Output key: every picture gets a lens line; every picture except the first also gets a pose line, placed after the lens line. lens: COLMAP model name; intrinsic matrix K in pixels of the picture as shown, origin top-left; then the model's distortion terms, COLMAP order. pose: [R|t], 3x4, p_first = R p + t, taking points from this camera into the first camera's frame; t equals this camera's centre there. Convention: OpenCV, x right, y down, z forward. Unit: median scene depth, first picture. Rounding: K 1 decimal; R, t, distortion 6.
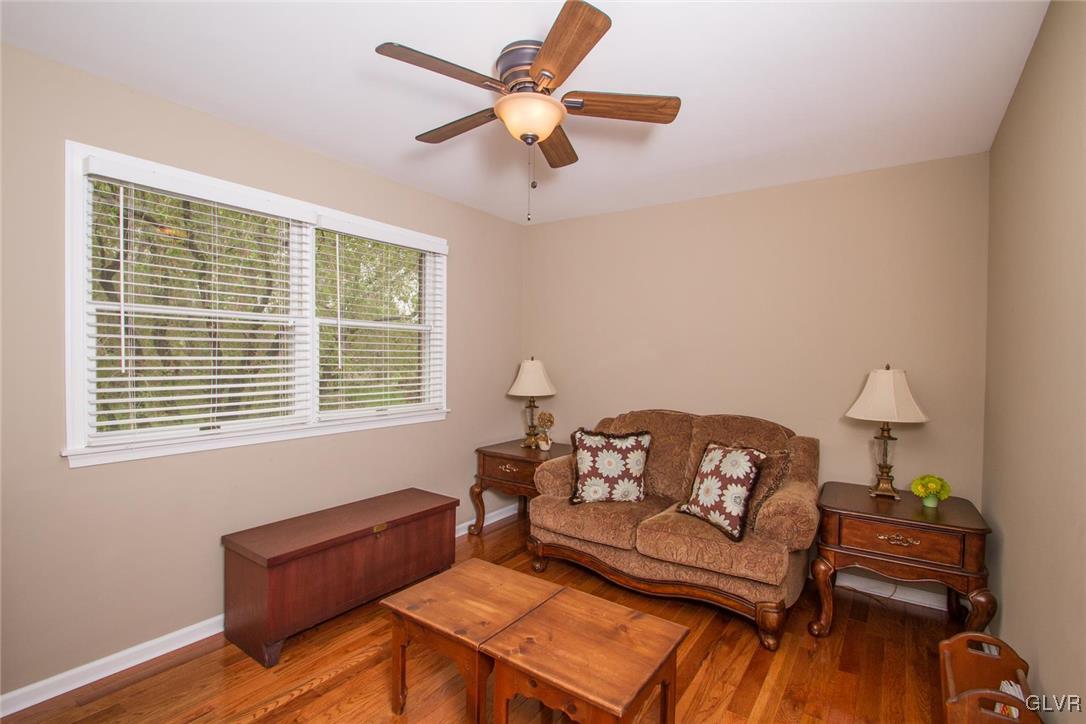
lens RADIAL K [[502.5, 0, 558.9], [0, 502.5, 364.7], [0, 0, 1]] dist [0.008674, -0.013727]
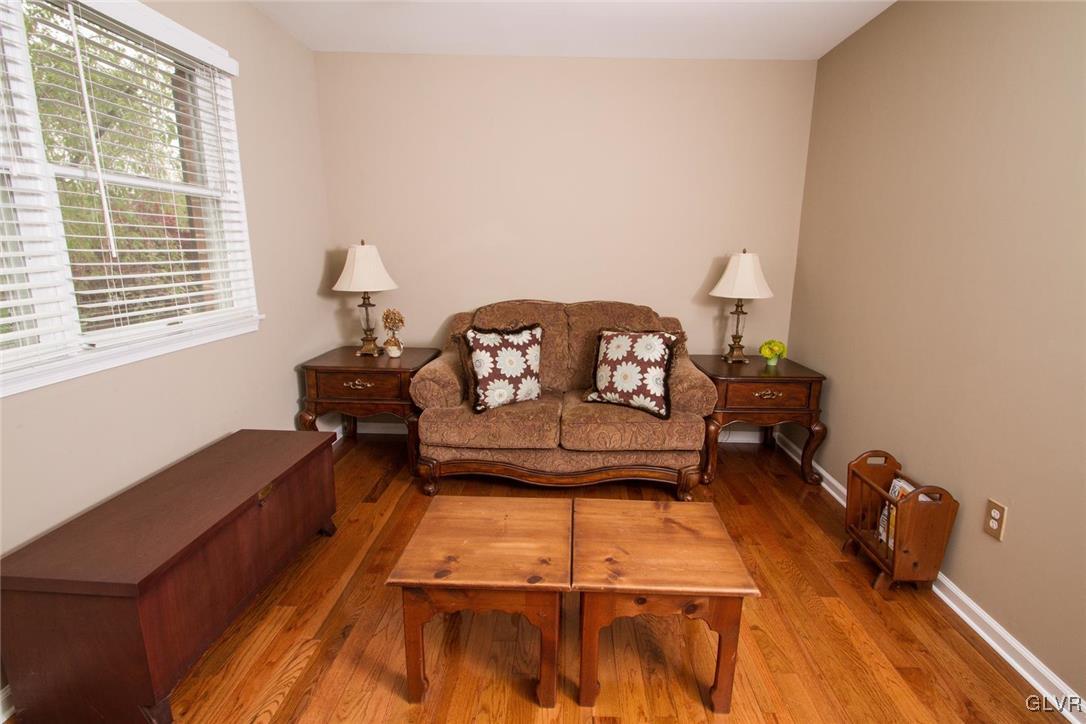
lens RADIAL K [[526.5, 0, 543.0], [0, 526.5, 362.0], [0, 0, 1]] dist [-0.001233, -0.000546]
pose [[0.836916, -0.117129, 0.534651, -0.387318], [0.004166, 0.978168, 0.207772, 0.001677], [-0.547315, -0.171661, 0.819133, 0.221704]]
